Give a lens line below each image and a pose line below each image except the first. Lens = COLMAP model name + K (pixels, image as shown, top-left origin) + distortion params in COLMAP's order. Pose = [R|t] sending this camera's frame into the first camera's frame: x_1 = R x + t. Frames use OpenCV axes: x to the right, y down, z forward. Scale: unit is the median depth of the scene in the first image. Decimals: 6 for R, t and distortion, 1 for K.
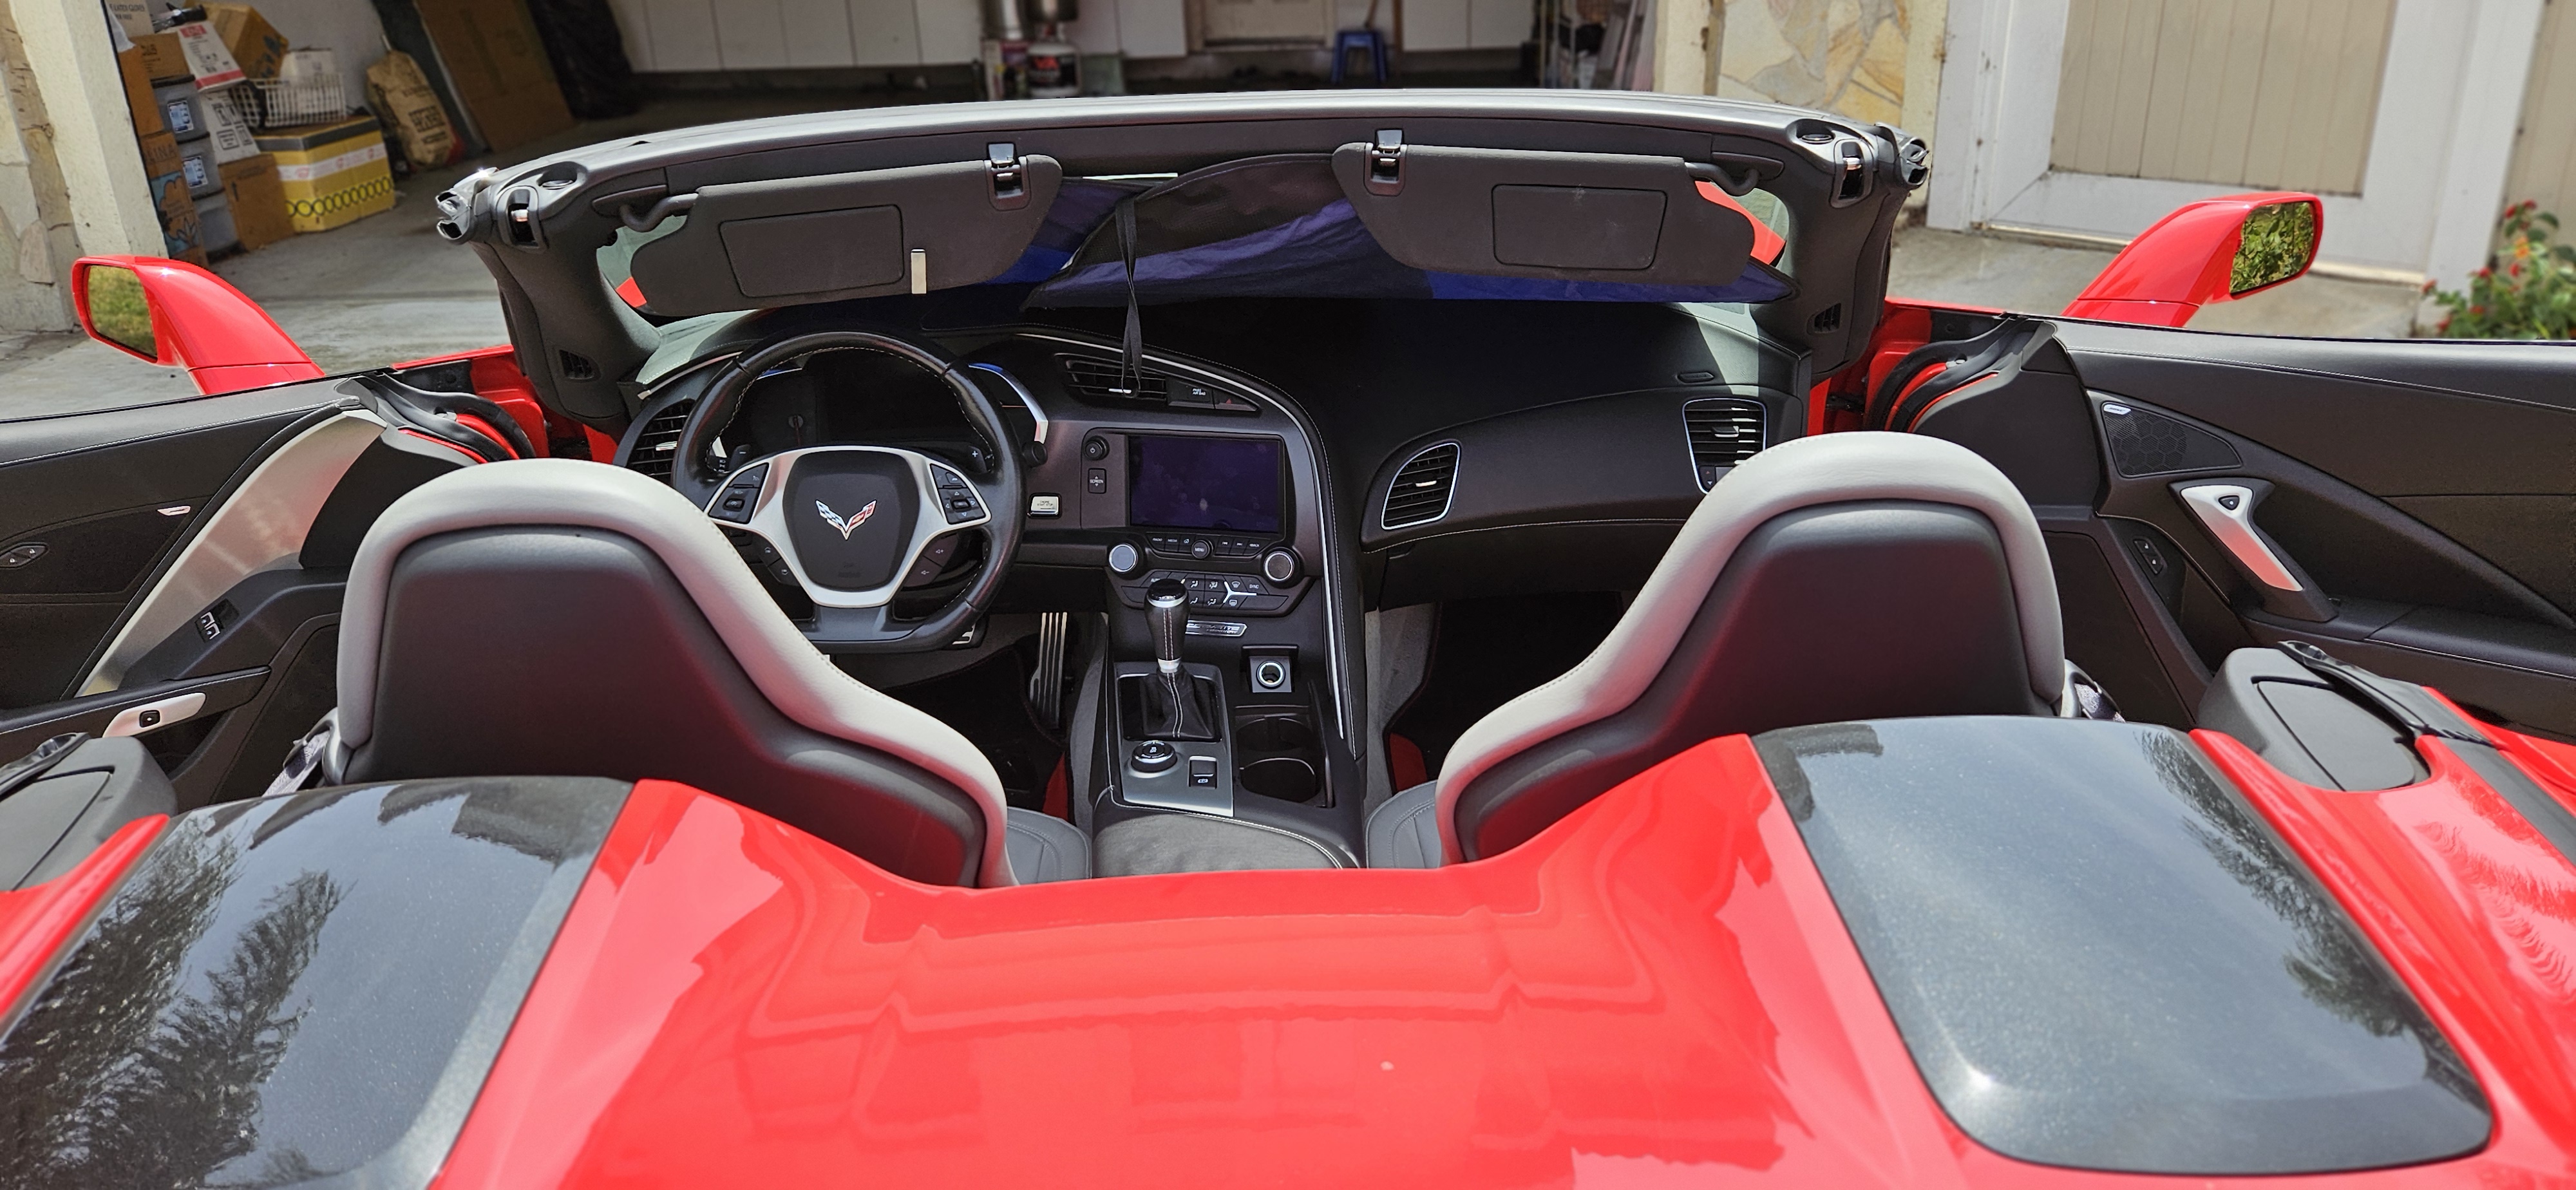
lens RADIAL K [[1763.3, 0, 1274.9], [0, 1763.3, 598.1], [0, 0, 1]] dist [0.075671, -0.064844]
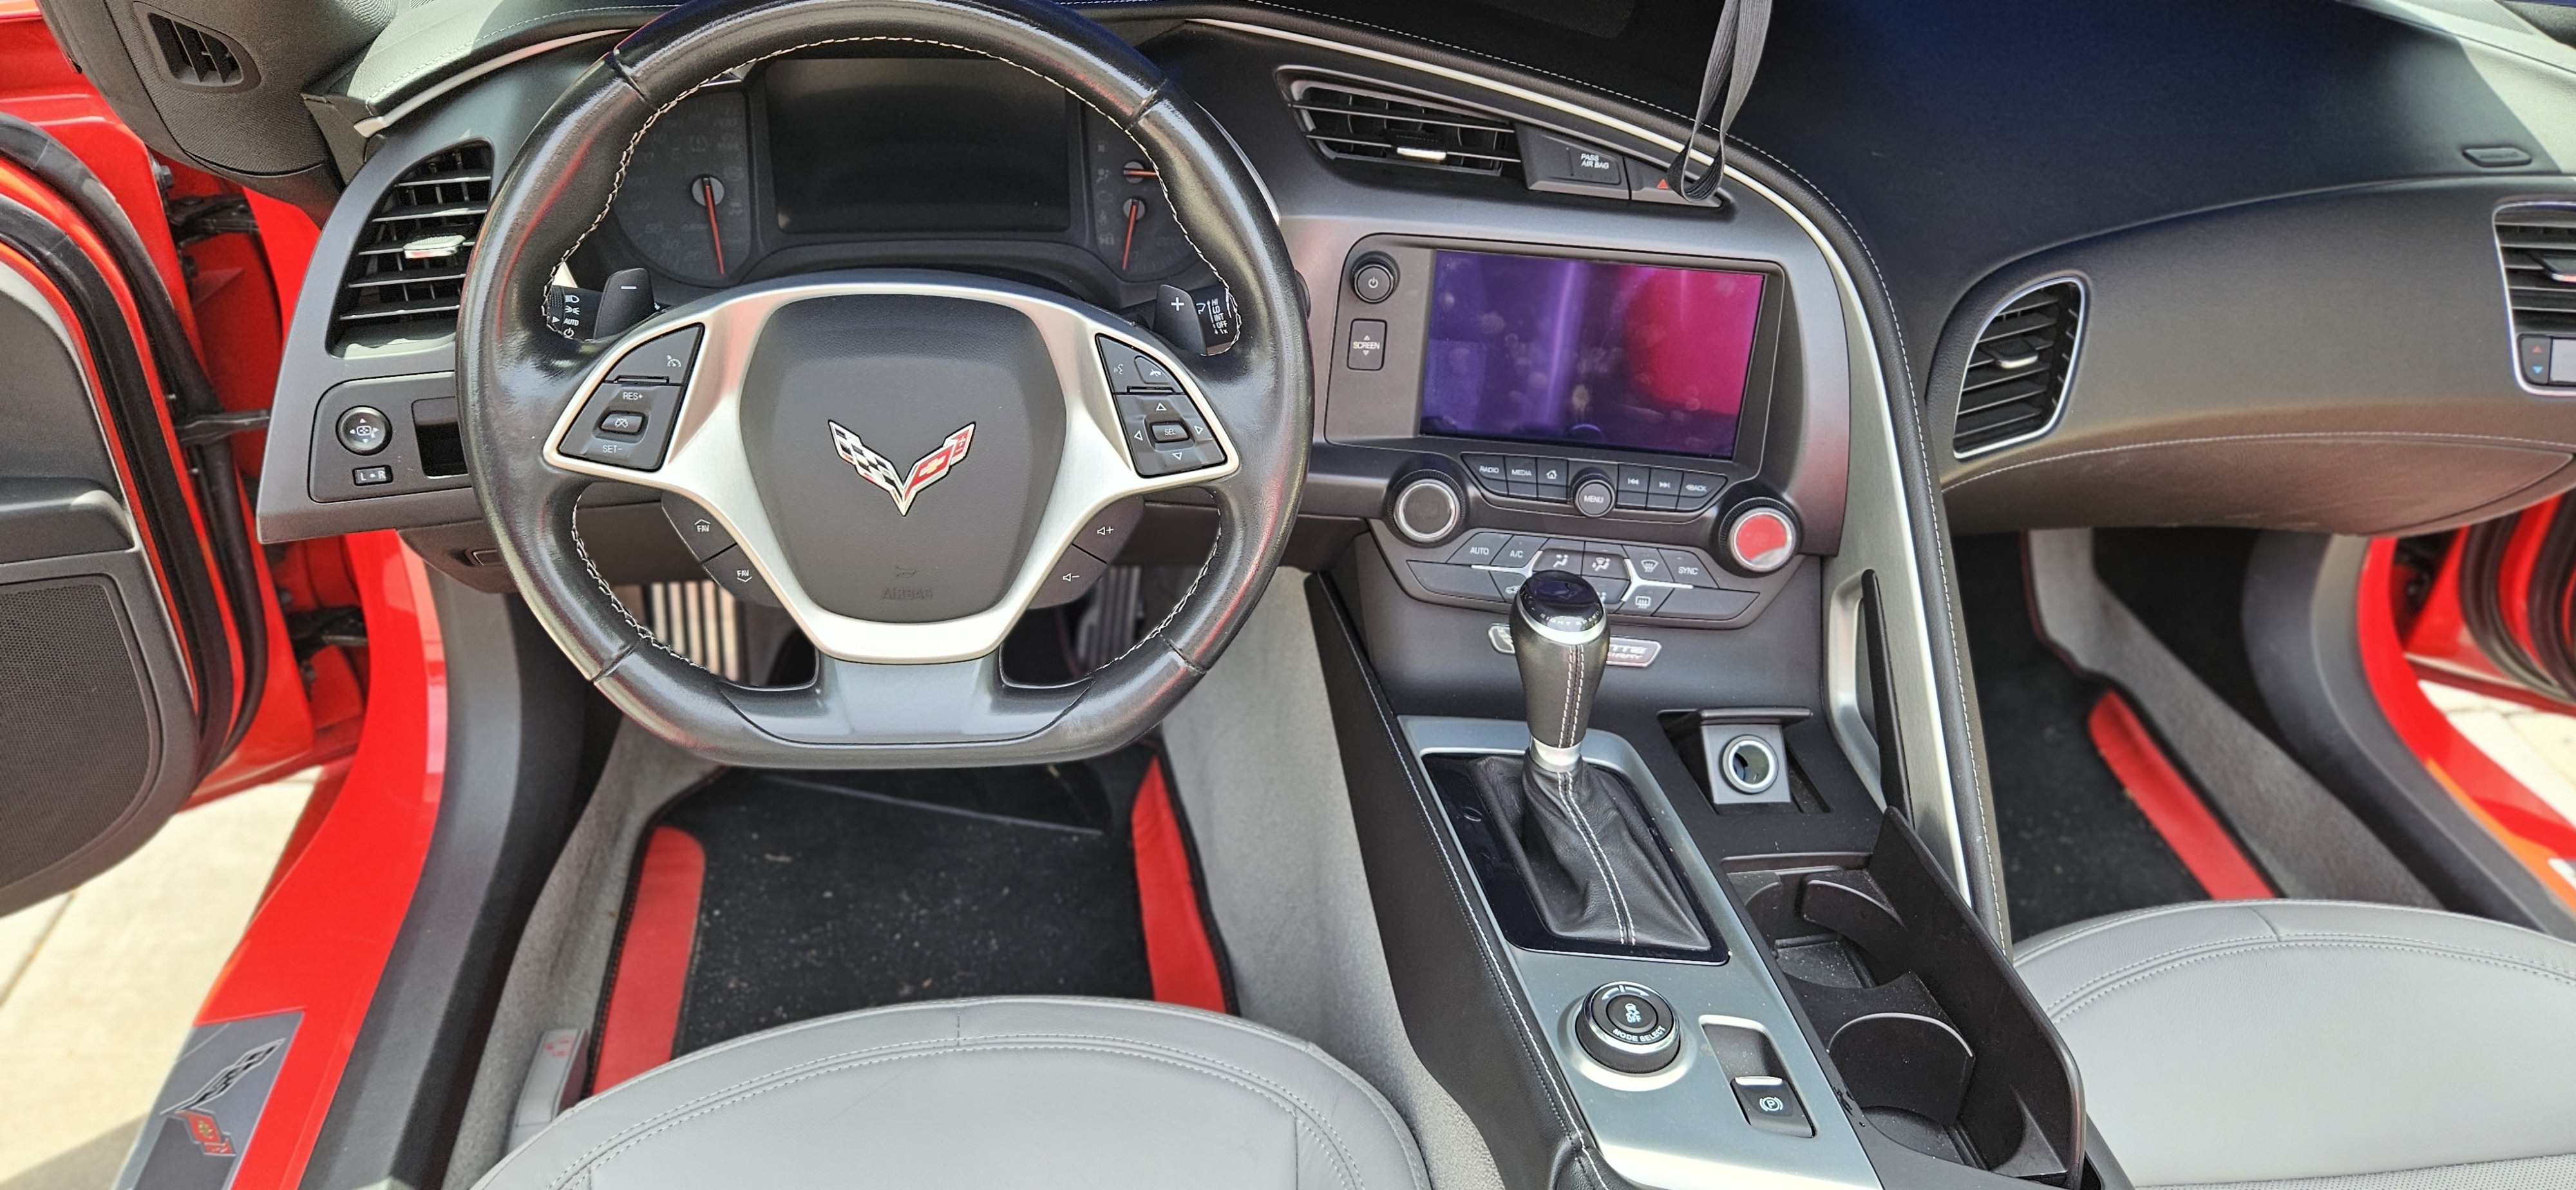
lens RADIAL K [[1764.1, 0, 1263.4], [0, 1764.1, 606.2], [0, 0, 1]] dist [0.075537, -0.068464]
pose [[0.992862, 0.001713, 0.119256, -0.194549], [-0.020967, 0.986832, 0.160385, -0.075859], [-0.117411, -0.161740, 0.979824, 0.539533]]
